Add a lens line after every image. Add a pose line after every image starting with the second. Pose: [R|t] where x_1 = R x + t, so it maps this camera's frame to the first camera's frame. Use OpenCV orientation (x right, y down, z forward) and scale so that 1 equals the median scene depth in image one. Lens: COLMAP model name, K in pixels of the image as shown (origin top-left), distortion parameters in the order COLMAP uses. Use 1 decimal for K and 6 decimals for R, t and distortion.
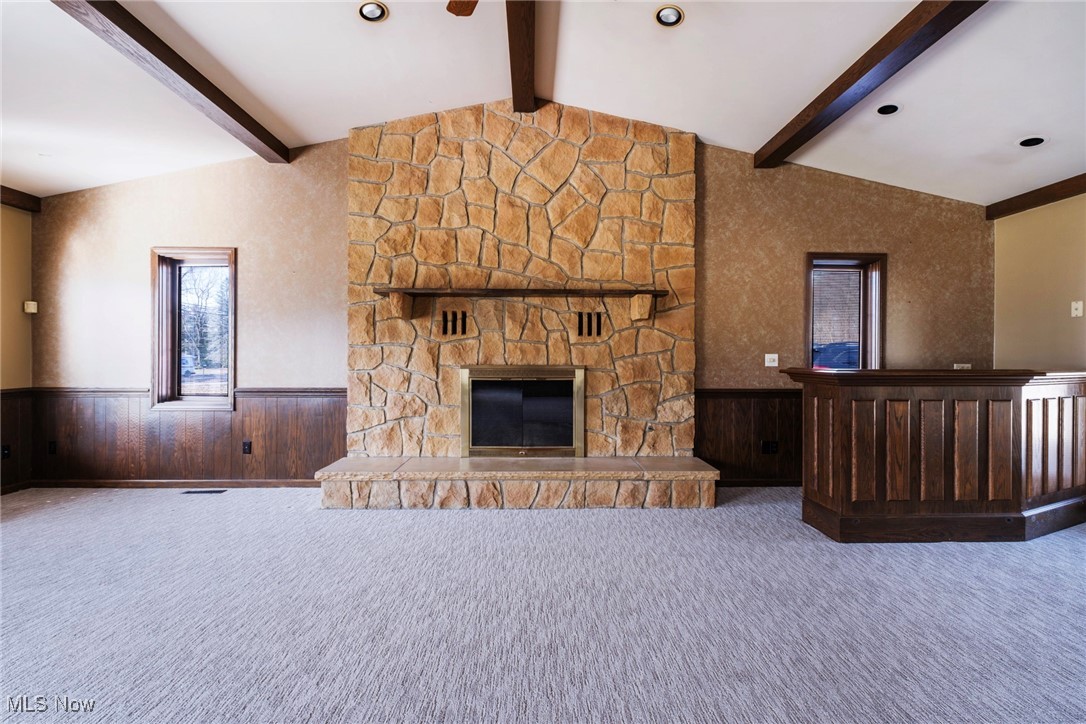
lens RADIAL K [[470.5, 0, 533.1], [0, 470.5, 362.3], [0, 0, 1]] dist [-0.006425, 0.003125]
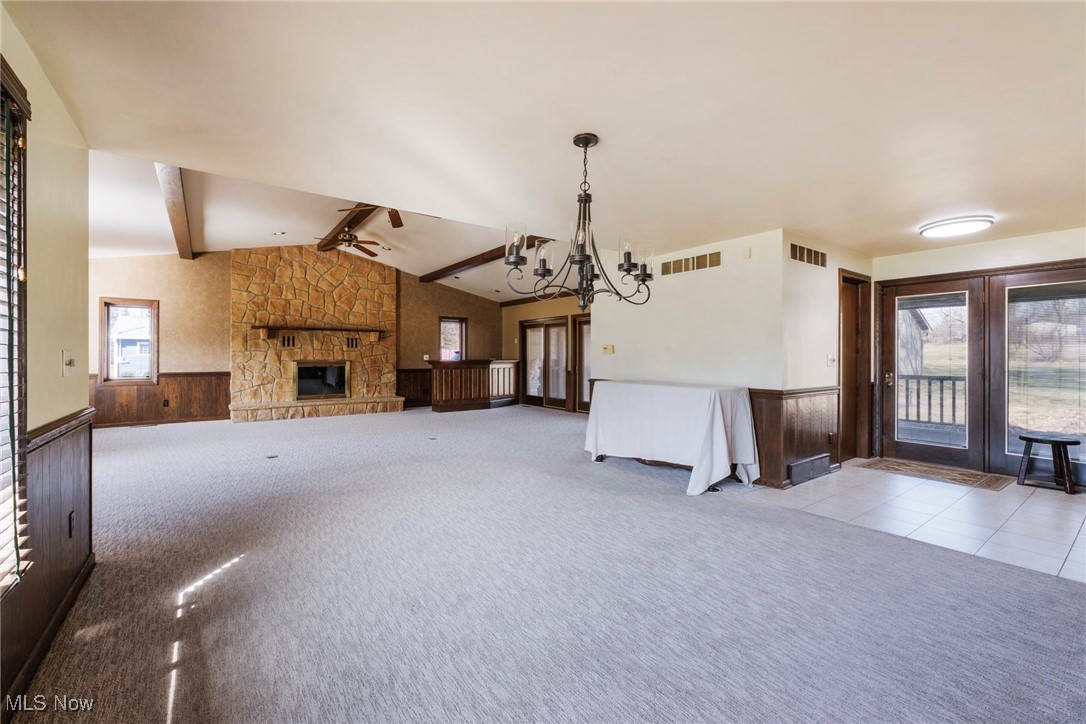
lens RADIAL K [[470.5, 0, 554.8], [0, 470.5, 352.7], [0, 0, 1]] dist [-0.006425, 0.003125]
pose [[0.805022, 0.002242, 0.593241, -0.471267], [0.009839, 0.999805, -0.017130, 0.021044], [-0.593164, 0.019627, 0.804843, -1.545286]]
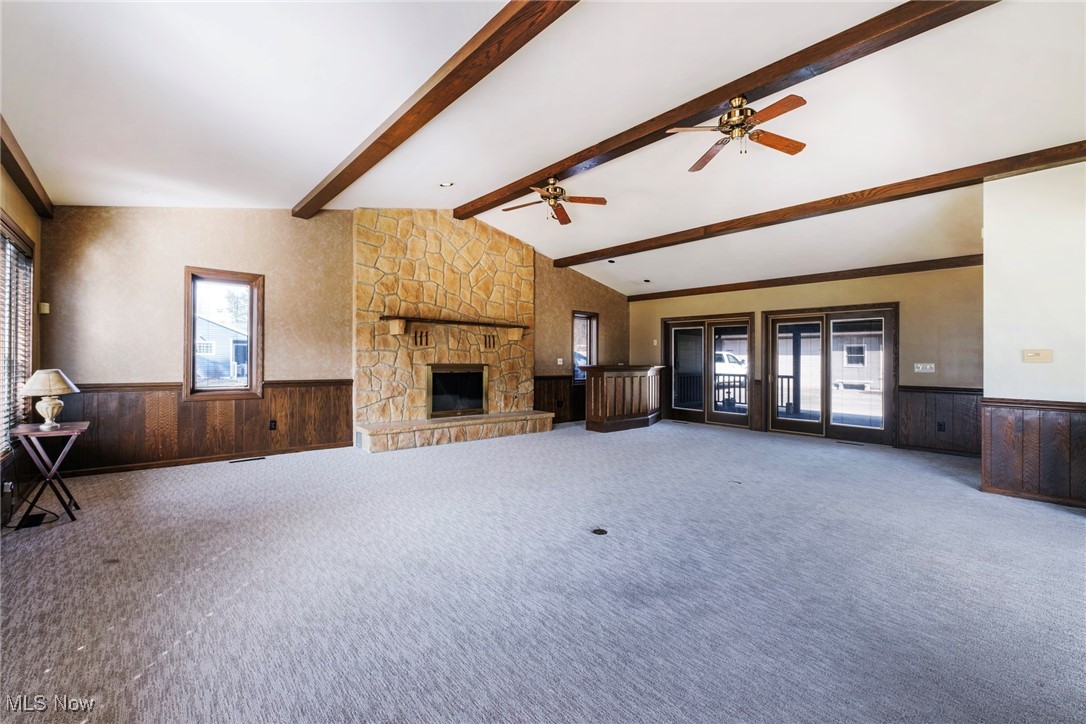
lens RADIAL K [[470.5, 0, 554.6], [0, 470.5, 358.6], [0, 0, 1]] dist [-0.006425, 0.003125]
pose [[0.749245, 0.008375, 0.662240, -0.905565], [0.000088, 0.999919, -0.012744, 0.008830], [-0.662293, 0.009607, 0.749183, -0.542619]]
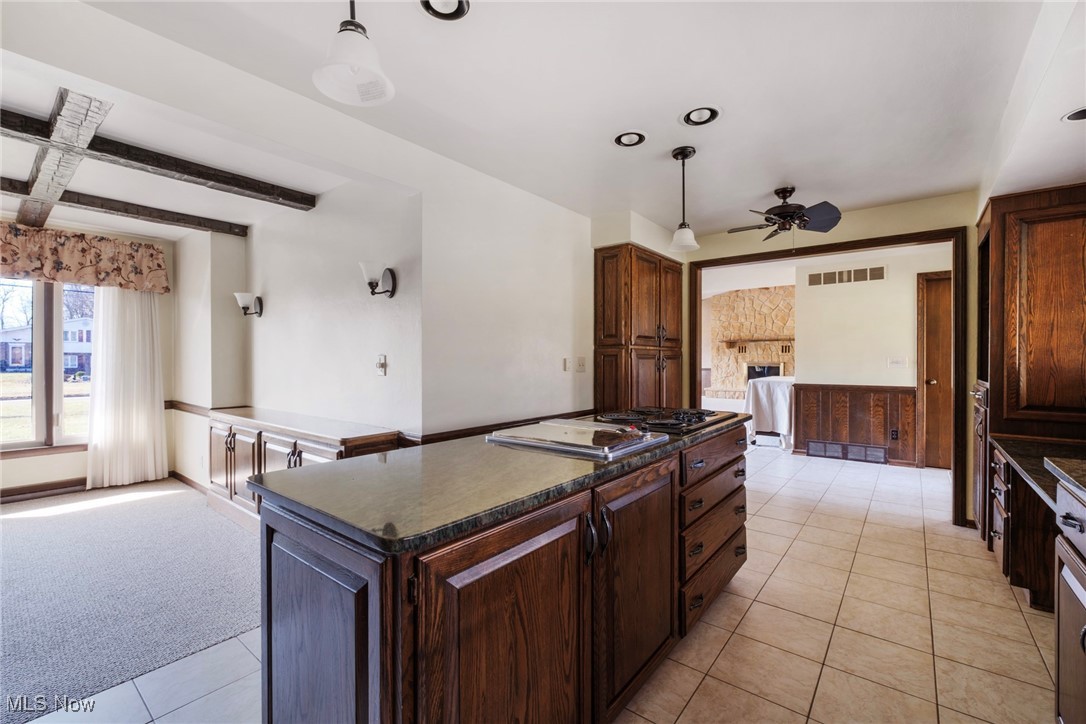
lens RADIAL K [[470.5, 0, 547.0], [0, 470.5, 363.1], [0, 0, 1]] dist [-0.006425, 0.003125]
pose [[0.783352, -0.000910, -0.621578, 0.848021], [-0.003087, 0.999981, -0.005355, 0.038196], [0.621571, 0.006113, 0.783334, -2.574001]]
